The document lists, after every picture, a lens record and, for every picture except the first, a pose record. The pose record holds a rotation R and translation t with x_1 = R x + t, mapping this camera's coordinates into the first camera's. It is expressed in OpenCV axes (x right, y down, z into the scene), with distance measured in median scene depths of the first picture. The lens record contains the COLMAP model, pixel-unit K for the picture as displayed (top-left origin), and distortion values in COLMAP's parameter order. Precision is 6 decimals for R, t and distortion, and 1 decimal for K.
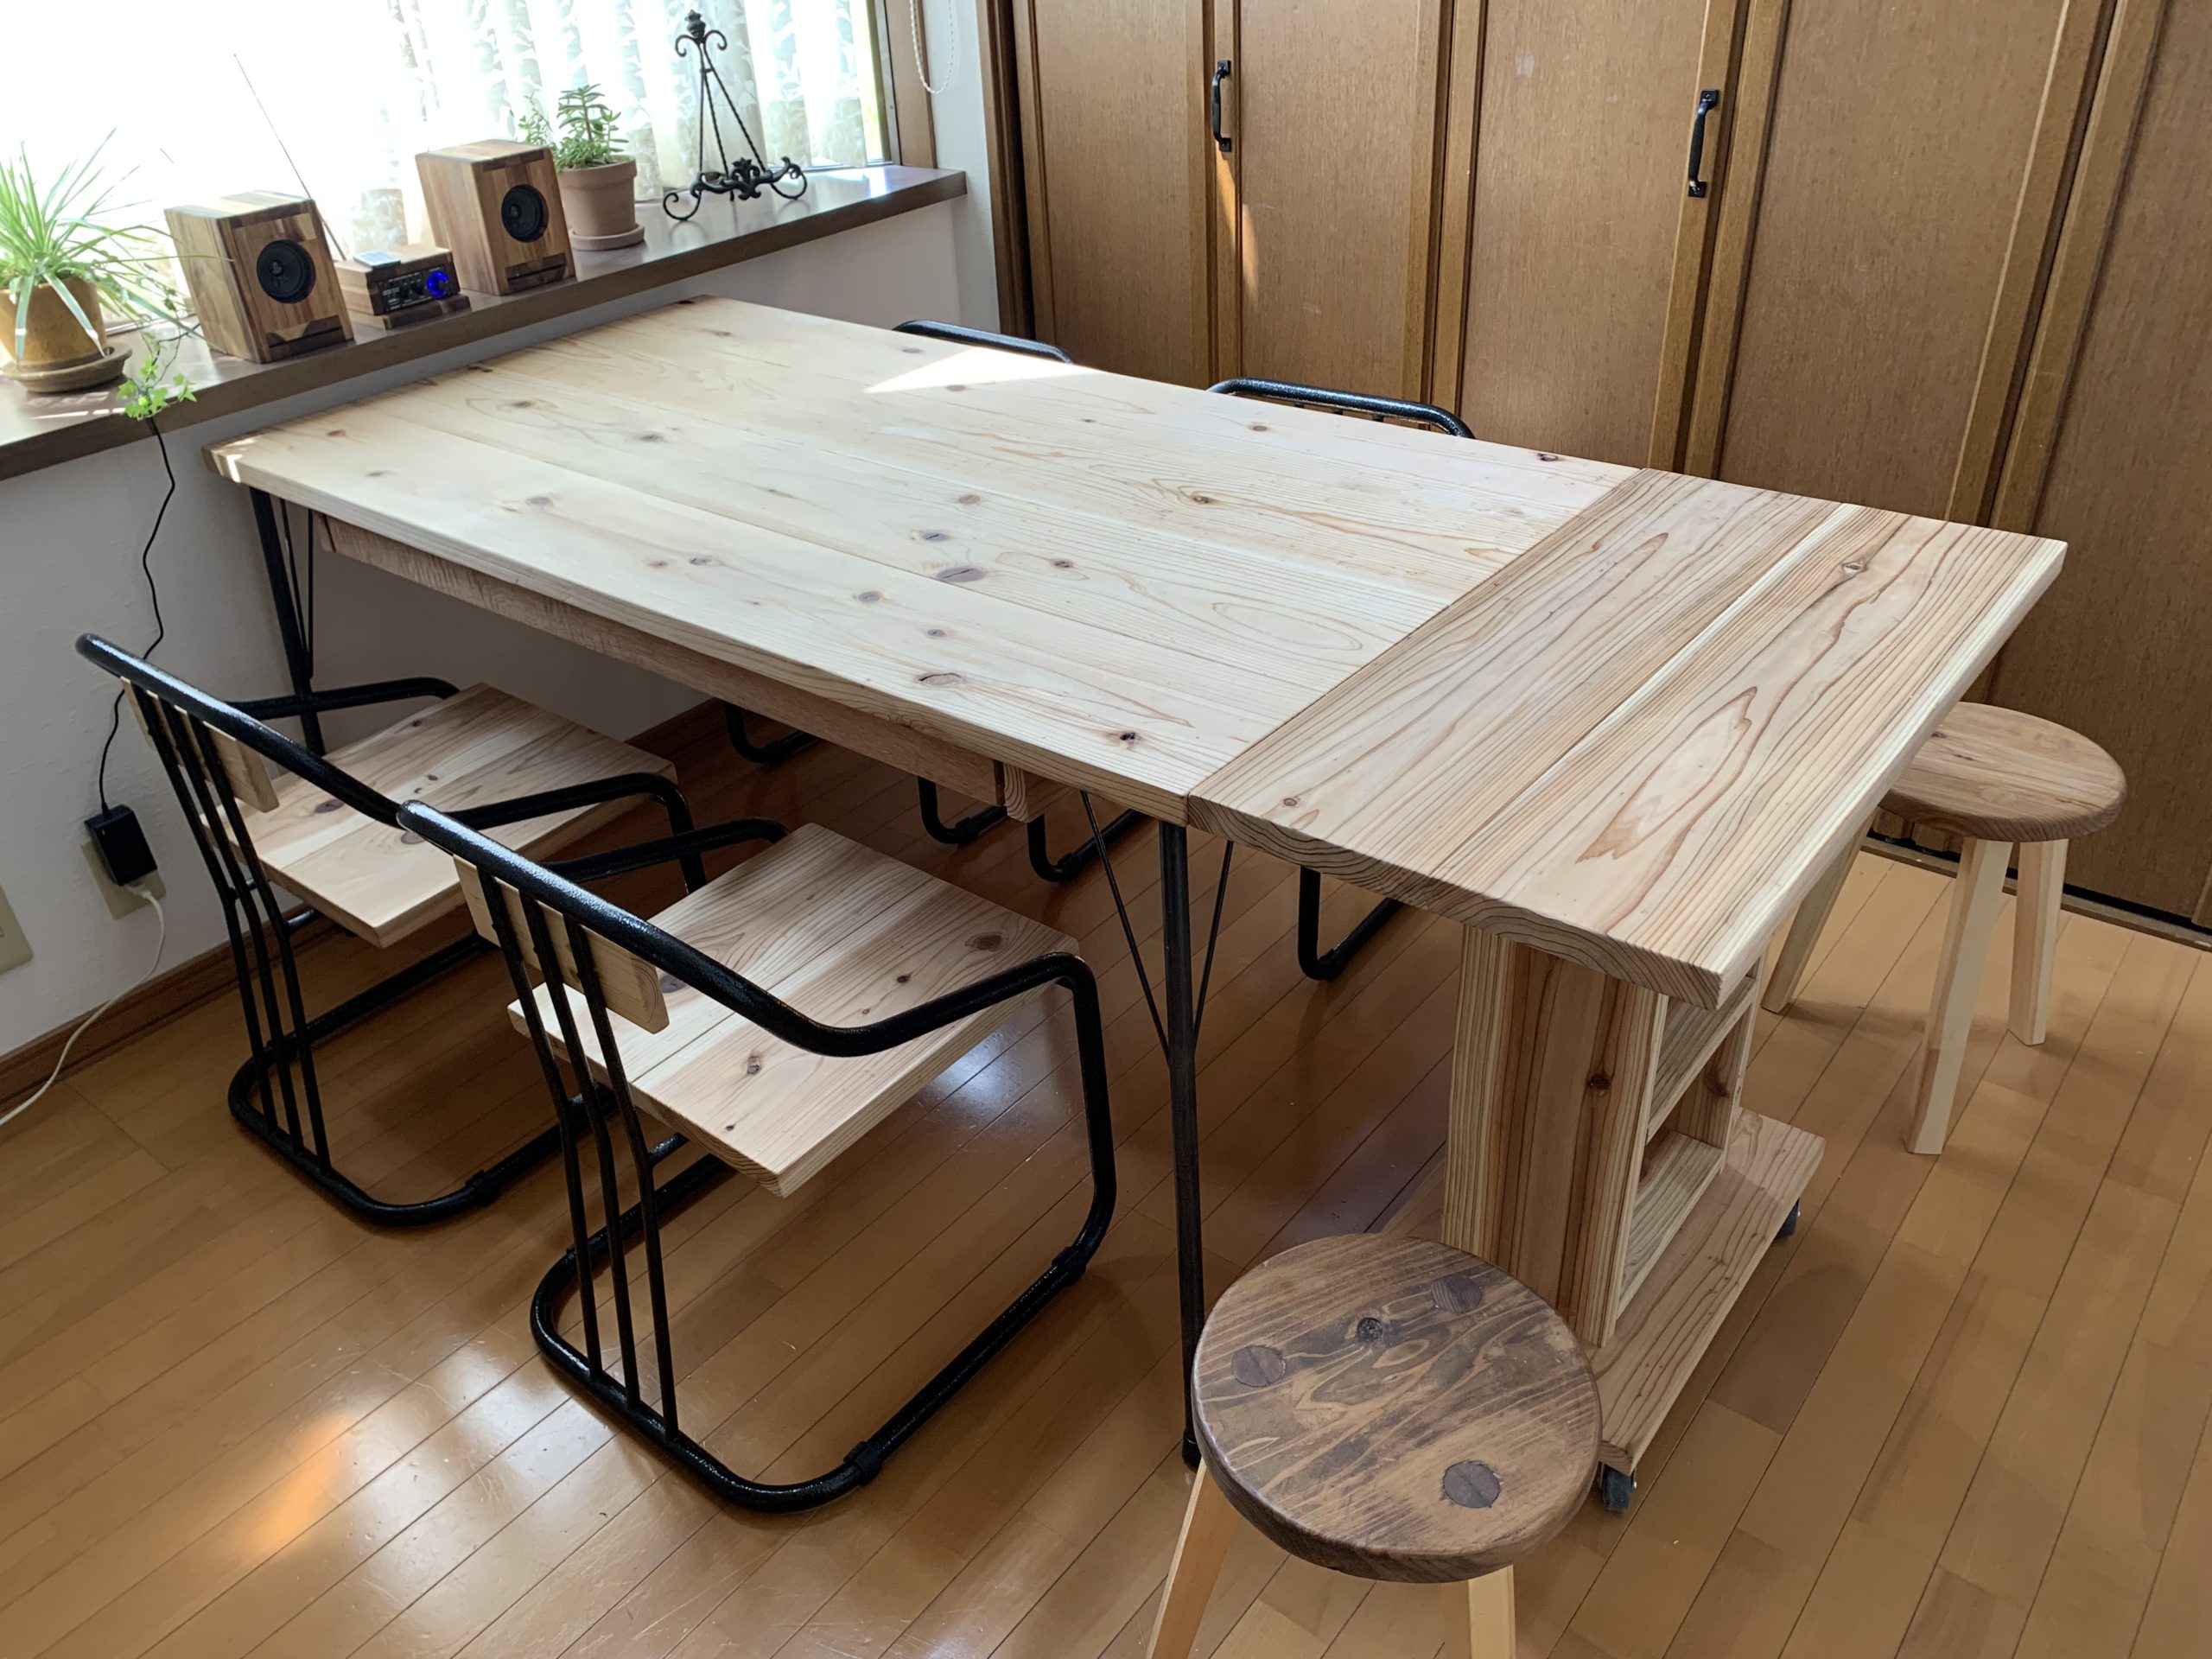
lens RADIAL K [[1682.0, 0, 1102.1], [0, 1682.0, 875.0], [0, 0, 1]] dist [0.000722, 0.004142]
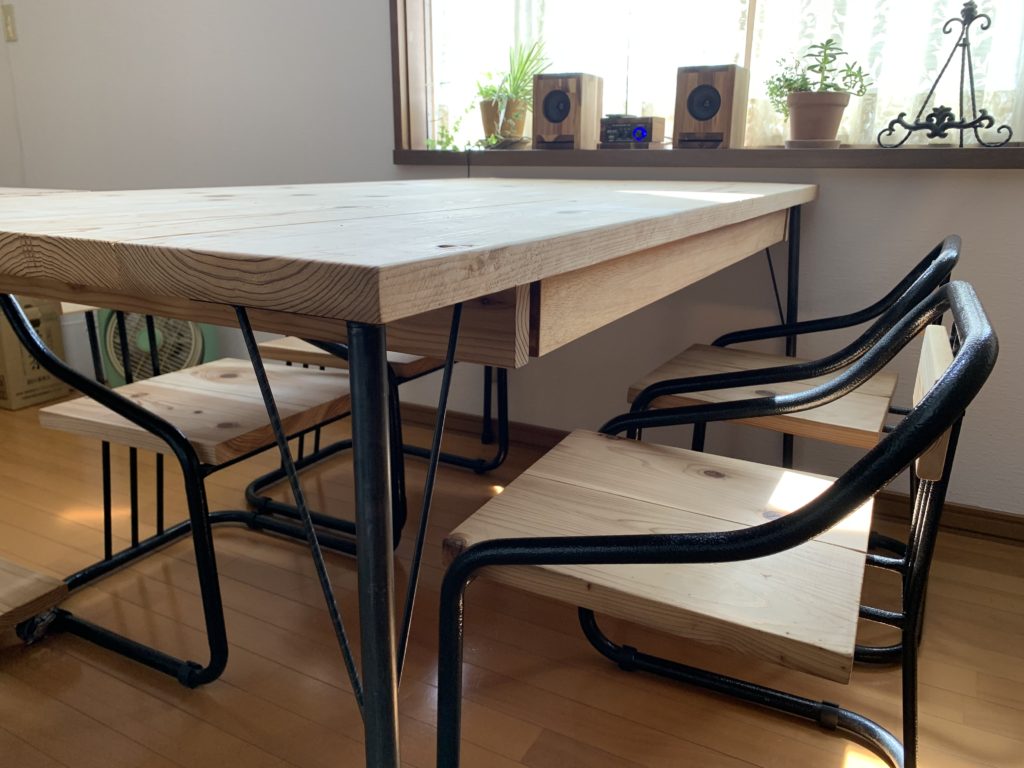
lens RADIAL K [[778.6, 0, 510.2], [0, 778.6, 405.1], [0, 0, 1]] dist [0.000722, 0.004142]
pose [[0.187778, 0.346966, -0.918887, 0.407534], [-0.548575, 0.813067, 0.194905, -0.207804], [0.814742, 0.467480, 0.343013, 0.747177]]
